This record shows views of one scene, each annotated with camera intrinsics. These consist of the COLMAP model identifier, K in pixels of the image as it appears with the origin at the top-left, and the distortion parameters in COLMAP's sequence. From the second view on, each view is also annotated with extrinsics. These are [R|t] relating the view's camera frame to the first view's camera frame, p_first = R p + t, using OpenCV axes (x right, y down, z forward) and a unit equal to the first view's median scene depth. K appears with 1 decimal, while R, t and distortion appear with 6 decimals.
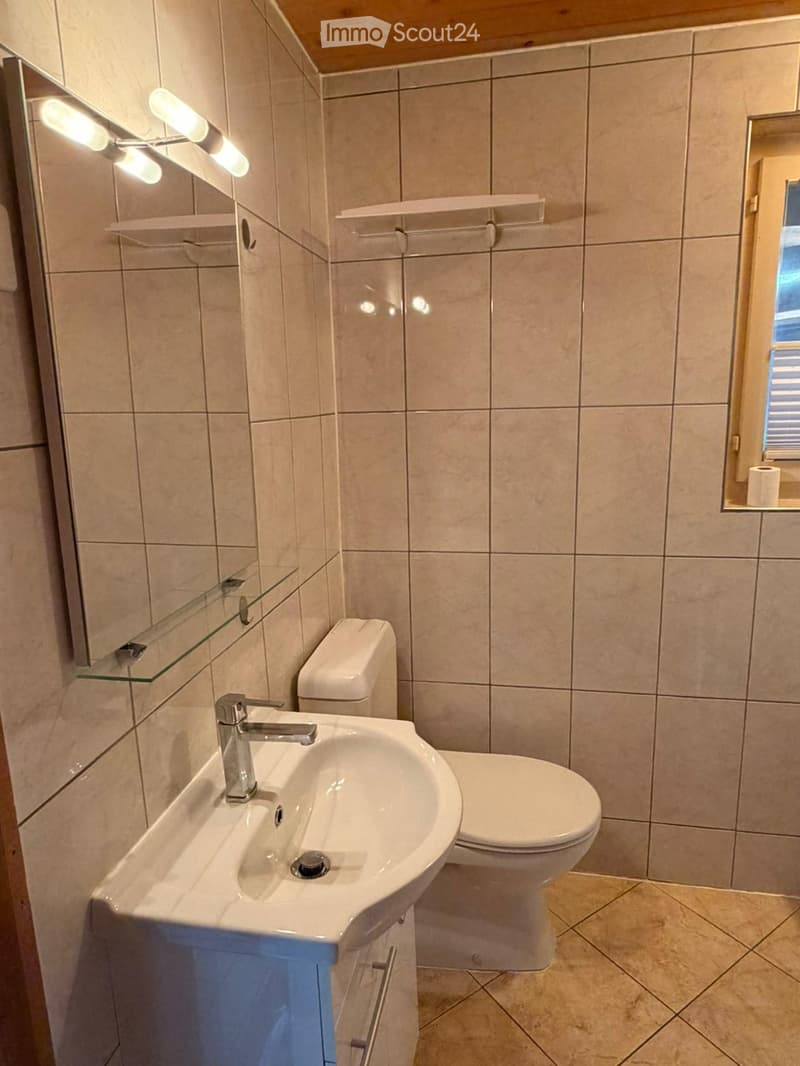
lens RADIAL K [[667.2, 0, 399.7], [0, 667.2, 538.9], [0, 0, 1]] dist [-0.001452, 0.004196]
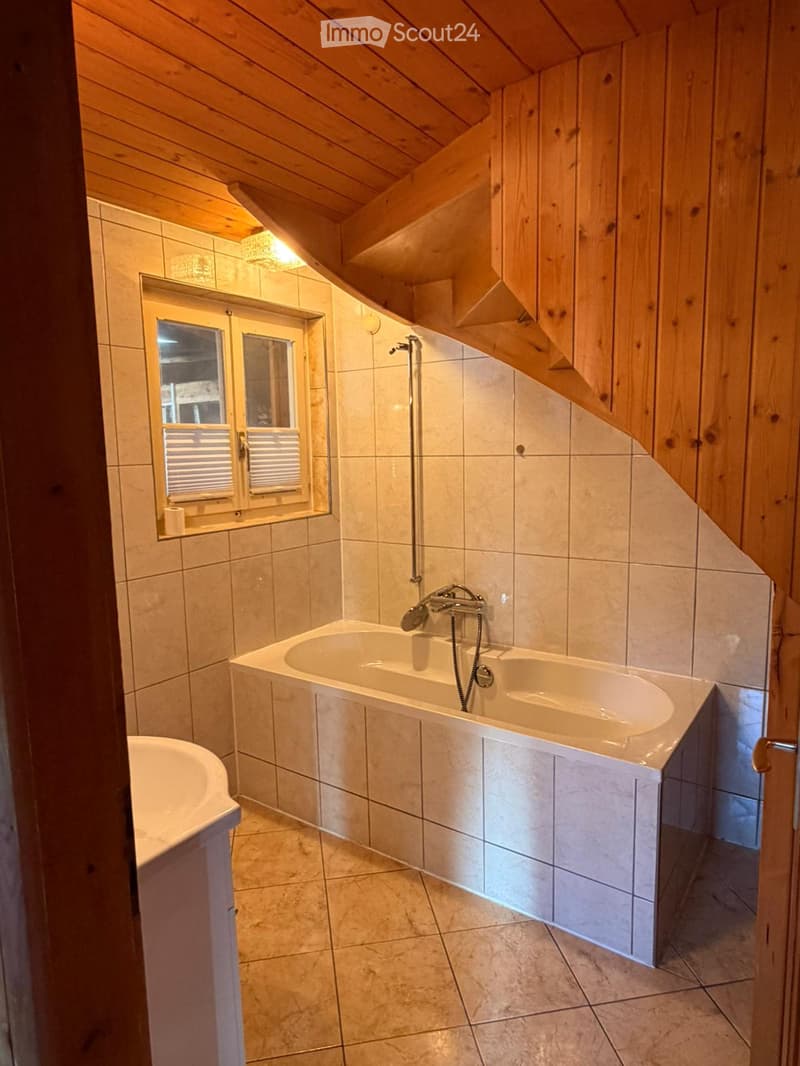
lens RADIAL K [[667.2, 0, 399.9], [0, 667.2, 530.4], [0, 0, 1]] dist [-0.001452, 0.004196]
pose [[0.410611, -0.107834, 0.905412, -0.565533], [0.187627, 0.981724, 0.031833, -0.013303], [-0.892297, 0.156809, 0.423339, -0.039144]]
